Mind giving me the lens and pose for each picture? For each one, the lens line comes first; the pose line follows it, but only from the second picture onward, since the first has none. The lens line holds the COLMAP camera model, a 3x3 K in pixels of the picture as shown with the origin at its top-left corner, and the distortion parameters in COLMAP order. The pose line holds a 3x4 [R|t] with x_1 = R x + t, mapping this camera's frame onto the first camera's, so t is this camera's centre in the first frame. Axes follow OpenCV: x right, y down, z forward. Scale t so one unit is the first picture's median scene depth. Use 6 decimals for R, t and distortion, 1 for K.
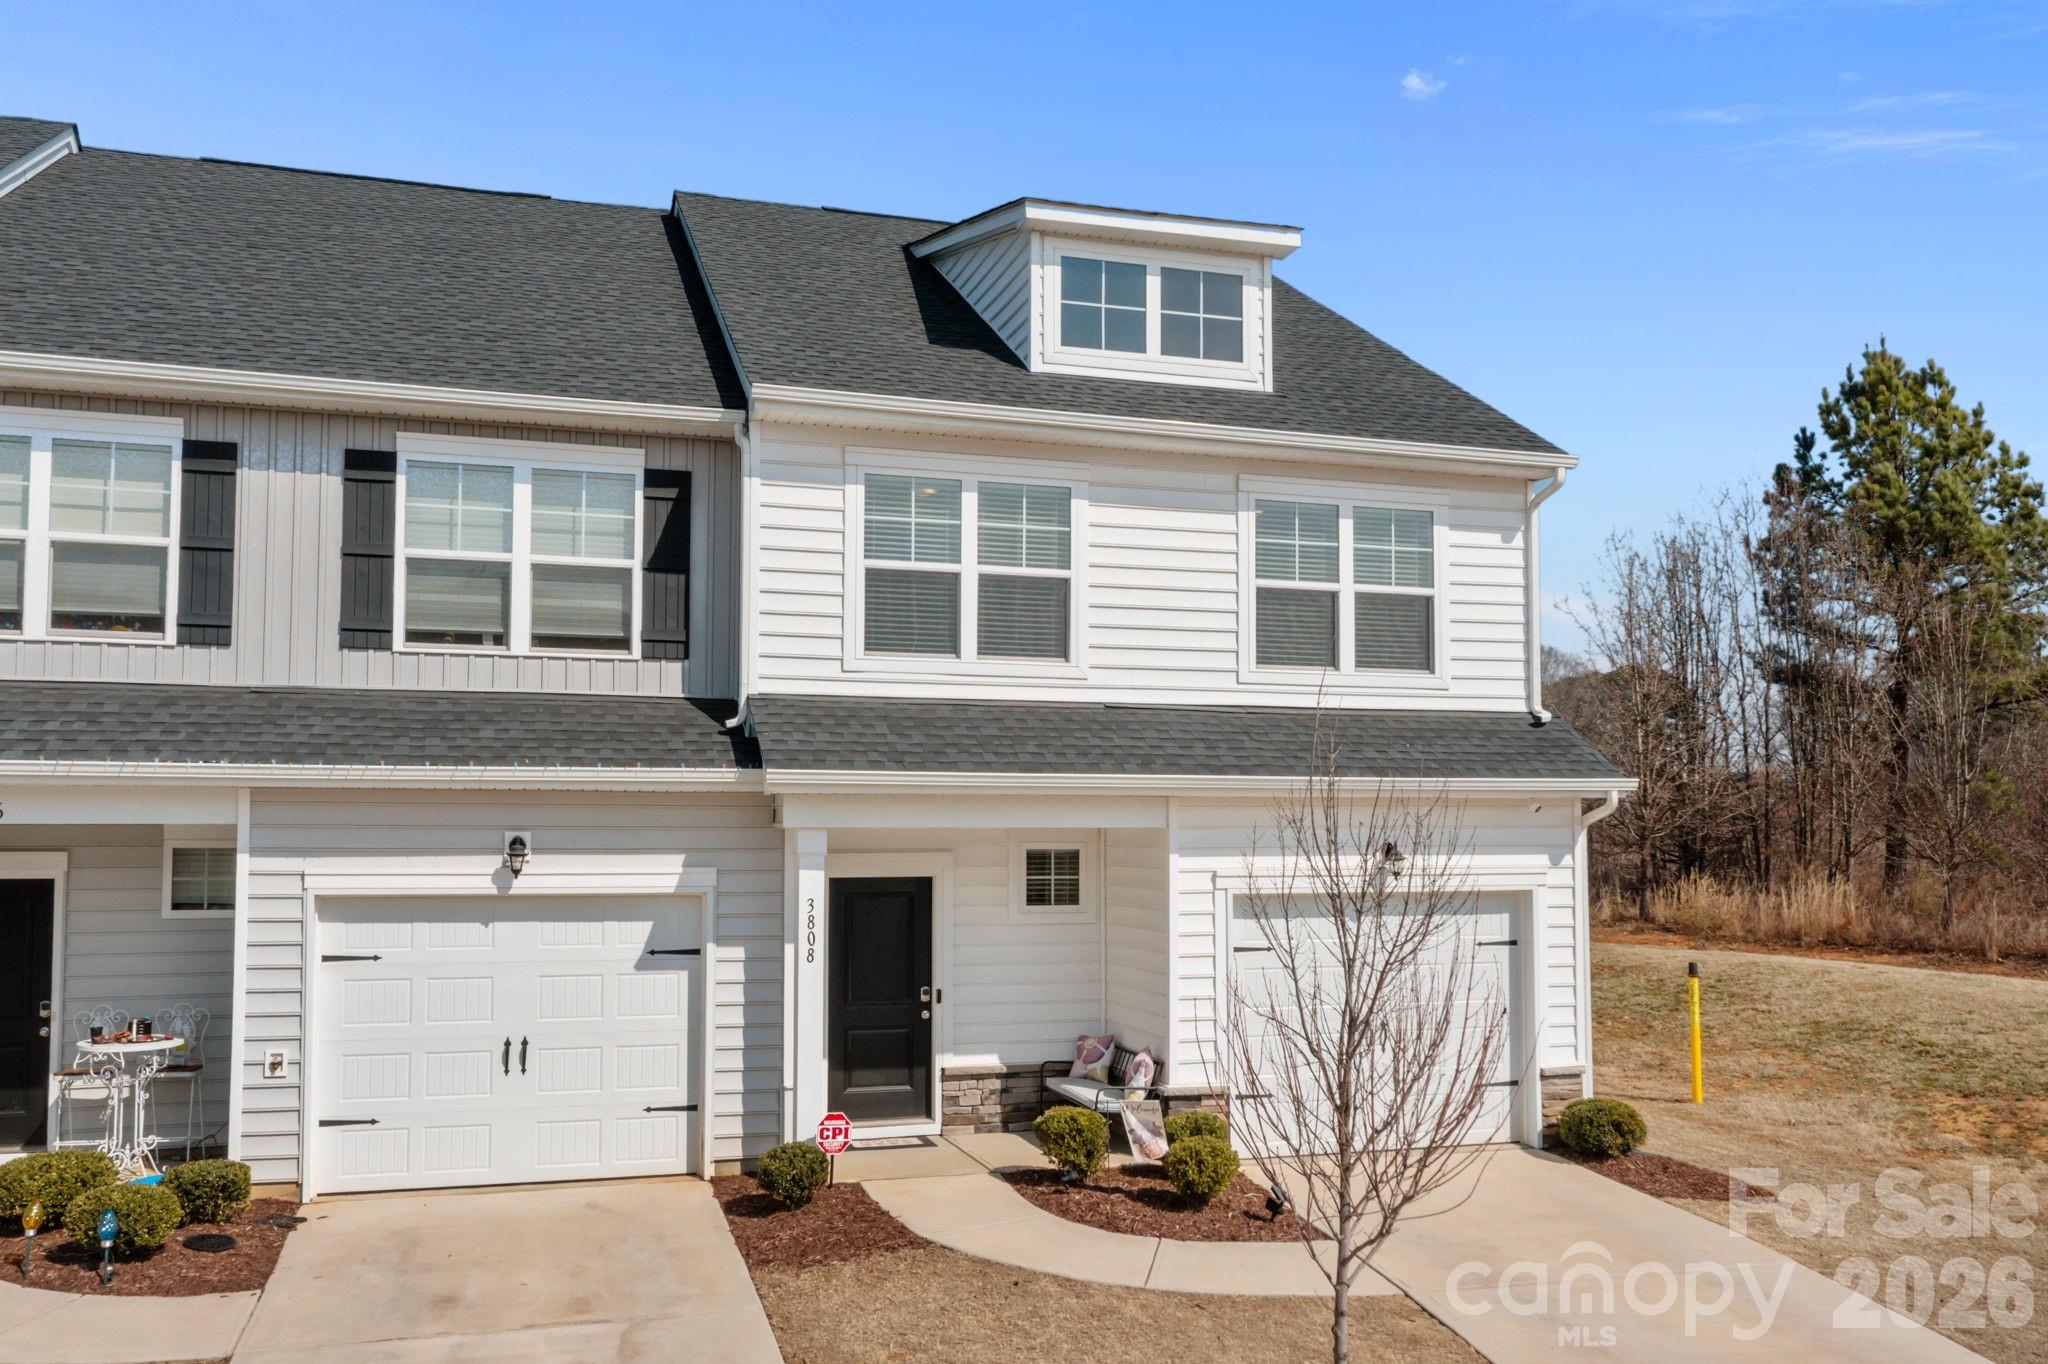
lens RADIAL K [[1542.3, 0, 1023.8], [0, 1542.3, 748.6], [0, 0, 1]] dist [-0.000117, -0.003365]
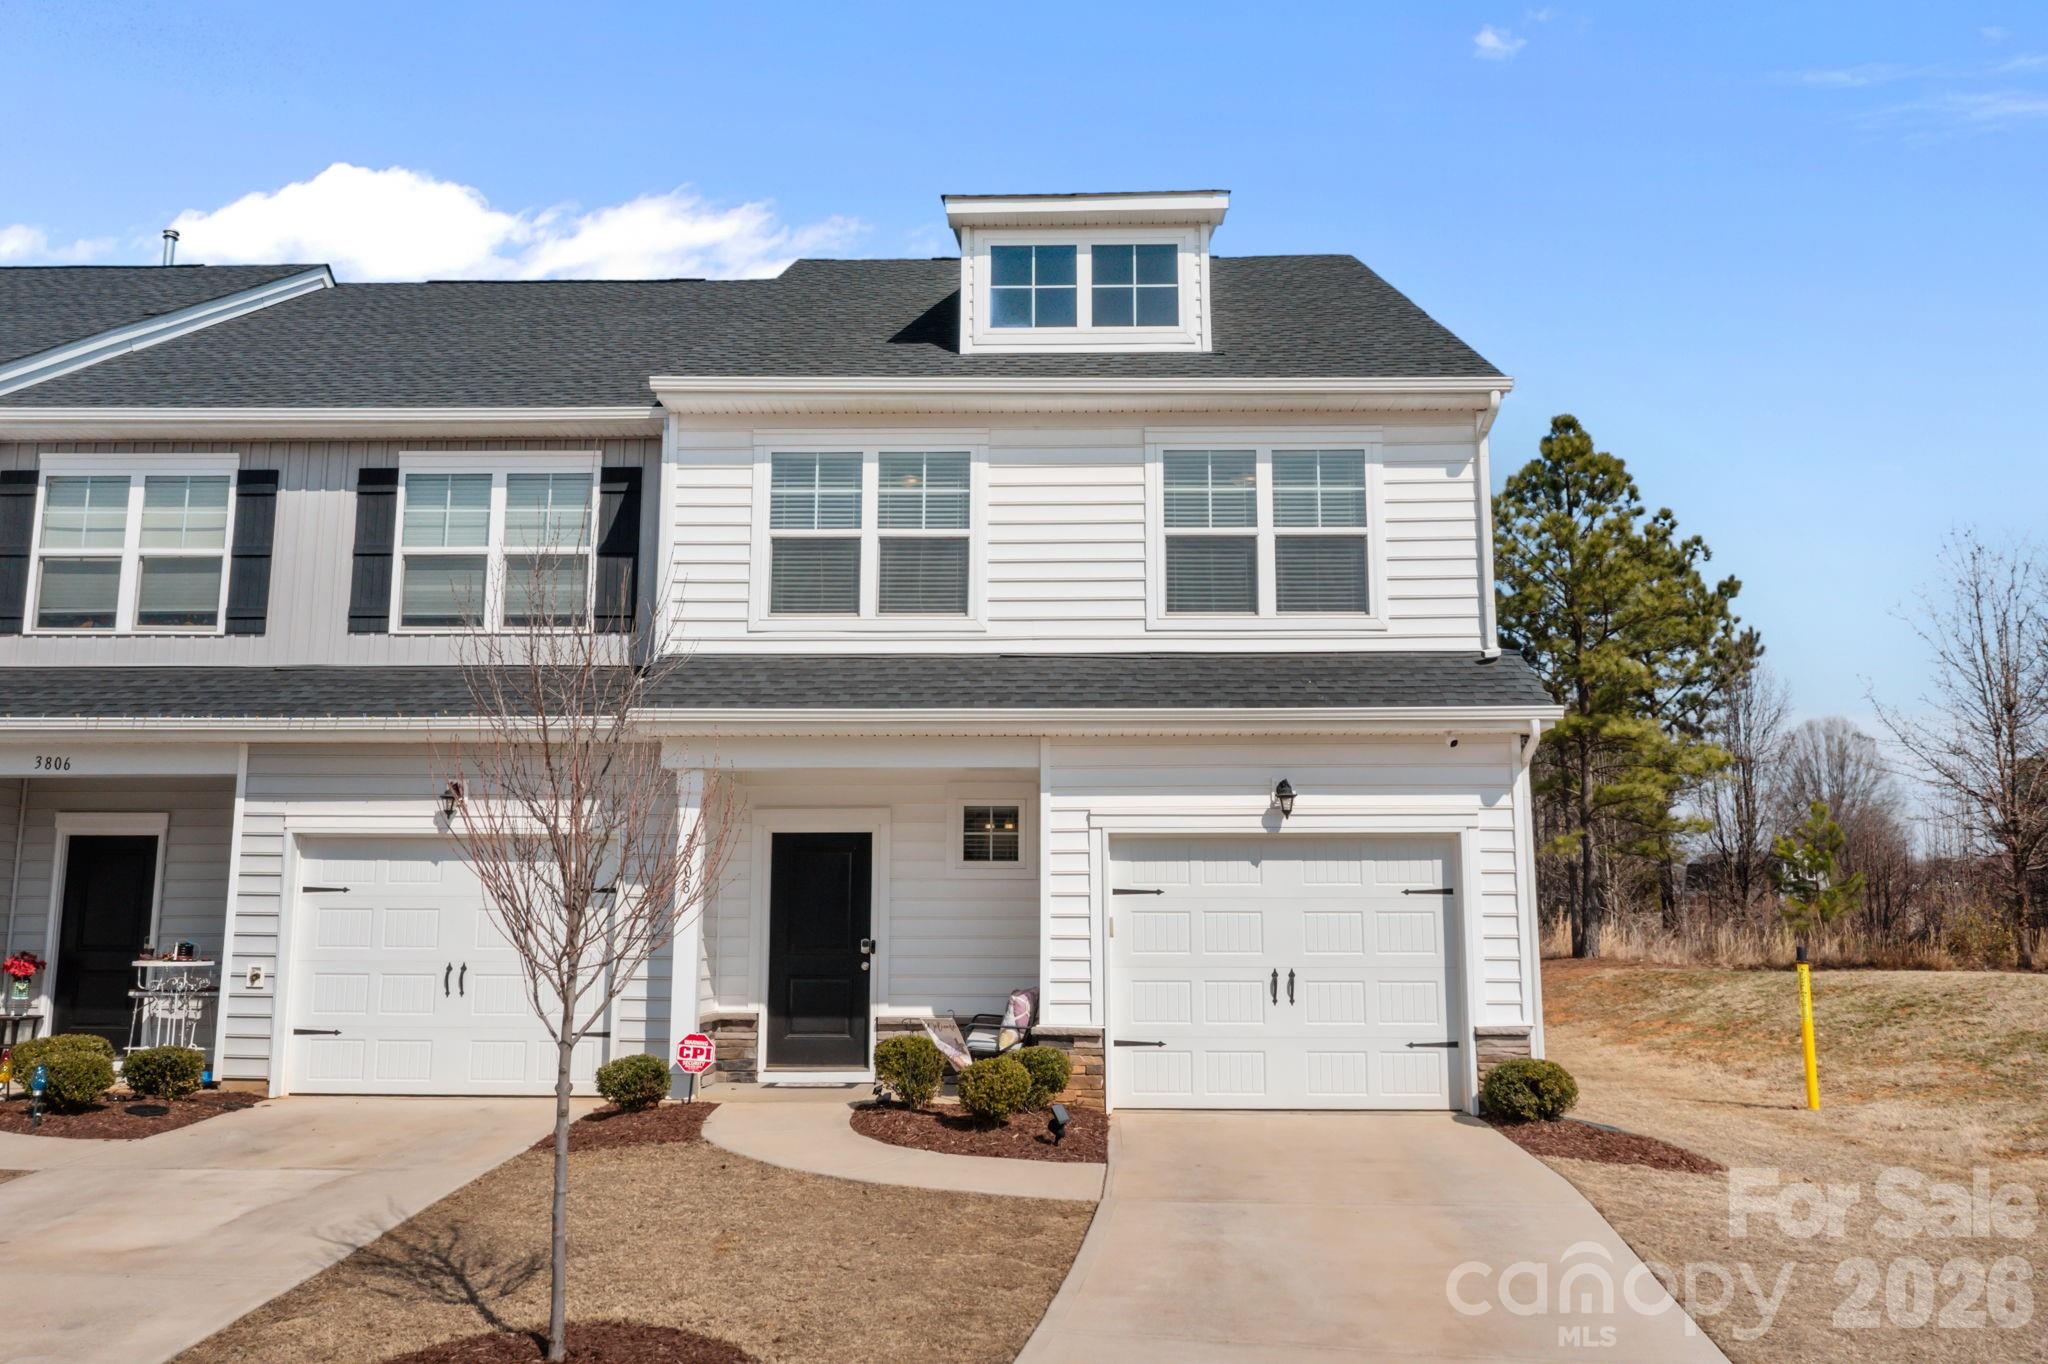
lens RADIAL K [[1529.2, 0, 1024.0], [0, 1529.2, 682.0], [0, 0, 1]] dist [-0.003680, 0.002652]
pose [[0.954175, -0.048167, -0.295347, 0.367012], [0.016969, 0.994082, -0.107298, 0.099116], [0.298768, 0.097370, 0.949346, 0.039097]]
